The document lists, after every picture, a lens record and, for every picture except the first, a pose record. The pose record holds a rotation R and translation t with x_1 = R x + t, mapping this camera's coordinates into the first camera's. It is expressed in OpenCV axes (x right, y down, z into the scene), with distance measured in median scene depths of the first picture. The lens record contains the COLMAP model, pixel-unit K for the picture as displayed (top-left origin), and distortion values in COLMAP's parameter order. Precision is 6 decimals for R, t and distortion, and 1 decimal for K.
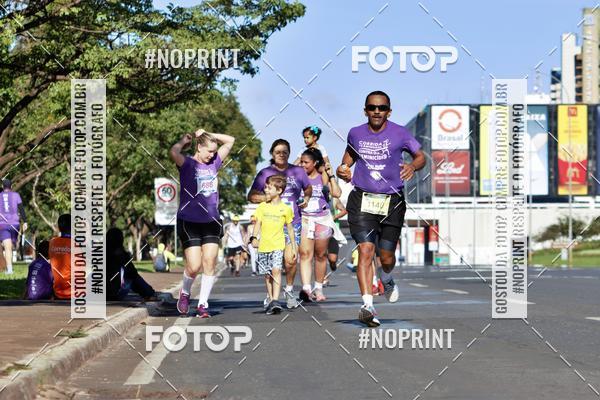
lens RADIAL K [[3127.1, 0, 319.5], [0, 3127.1, 200.5], [0, 0, 1]] dist [0.621371, 5.211964]
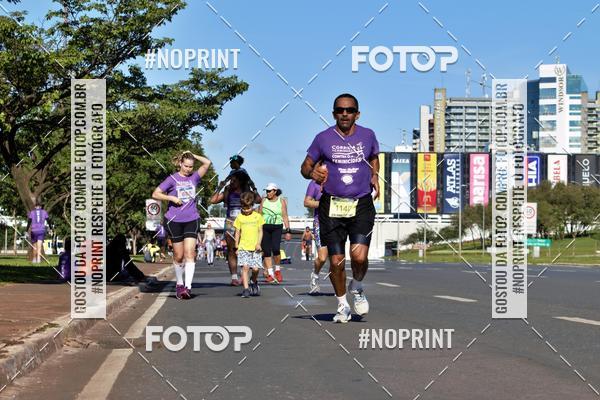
lens RADIAL K [[3197.8, 0, 280.2], [0, 3197.8, 199.5], [0, 0, 1]] dist [0.195185, -4.604229]
pose [[0.999941, 0.010664, -0.001899, 0.013898], [-0.010666, 0.999942, -0.001318, -0.005666], [0.001884, 0.001338, 0.999997, -0.515313]]
